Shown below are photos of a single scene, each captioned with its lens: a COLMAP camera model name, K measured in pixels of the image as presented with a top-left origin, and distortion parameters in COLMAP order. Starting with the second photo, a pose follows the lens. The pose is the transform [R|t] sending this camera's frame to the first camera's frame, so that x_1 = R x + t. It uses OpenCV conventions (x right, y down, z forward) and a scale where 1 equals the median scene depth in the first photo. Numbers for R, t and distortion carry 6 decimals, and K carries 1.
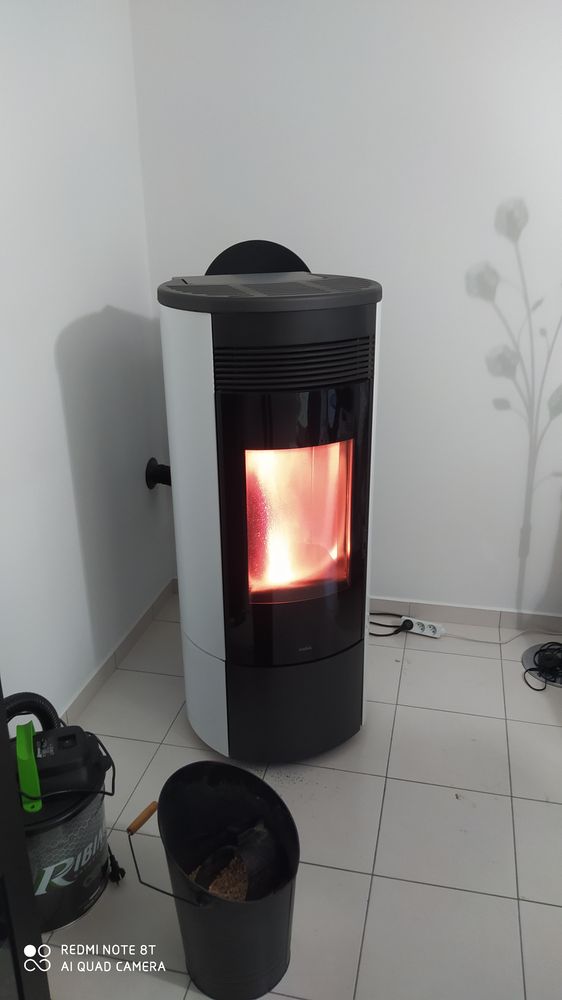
lens RADIAL K [[751.4, 0, 283.9], [0, 751.4, 489.1], [0, 0, 1]] dist [0.012075, -0.001430]
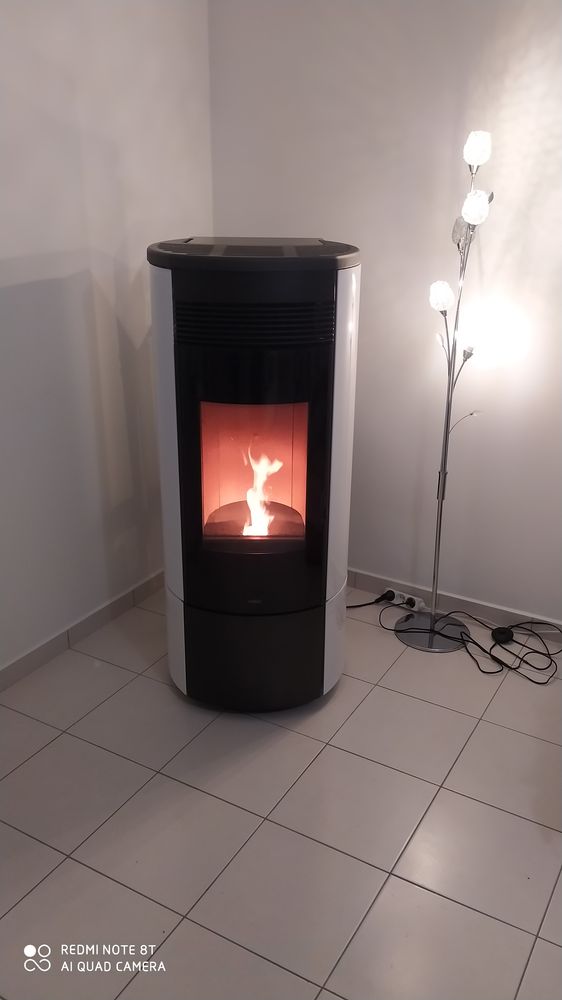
lens RADIAL K [[833.6, 0, 283.2], [0, 833.6, 503.7], [0, 0, 1]] dist [-0.009969, -0.023937]
pose [[0.952396, 0.127042, -0.277131, 0.393567], [-0.121974, 0.991897, 0.035525, 0.035124], [0.279399, -0.000031, 0.960175, -0.096389]]
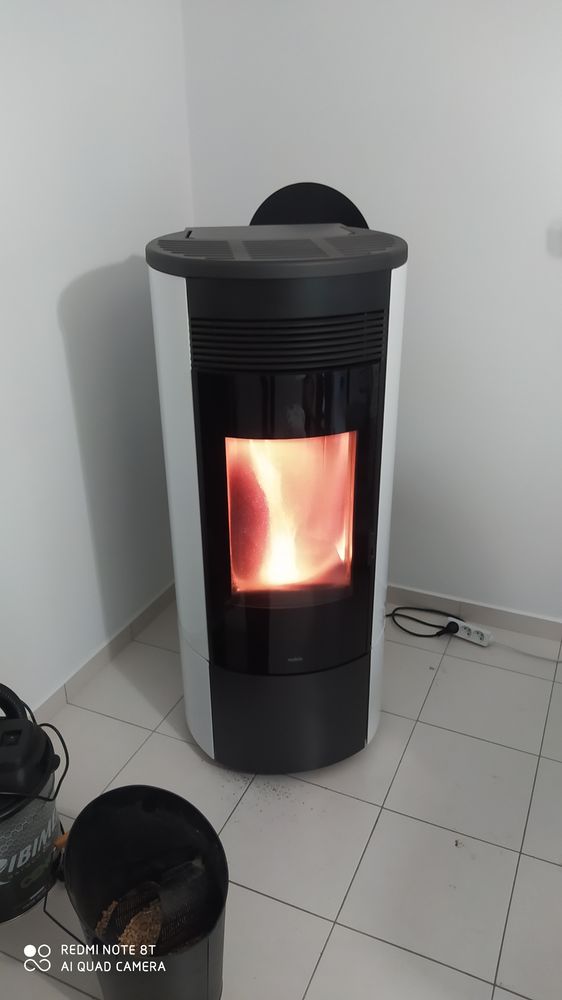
lens RADIAL K [[751.4, 0, 286.4], [0, 751.4, 491.2], [0, 0, 1]] dist [0.012075, -0.001430]
pose [[0.981284, 0.083738, -0.173405, 0.168038], [-0.069200, 0.993691, 0.088263, -0.069182], [0.179701, -0.074611, 0.980888, 0.147208]]
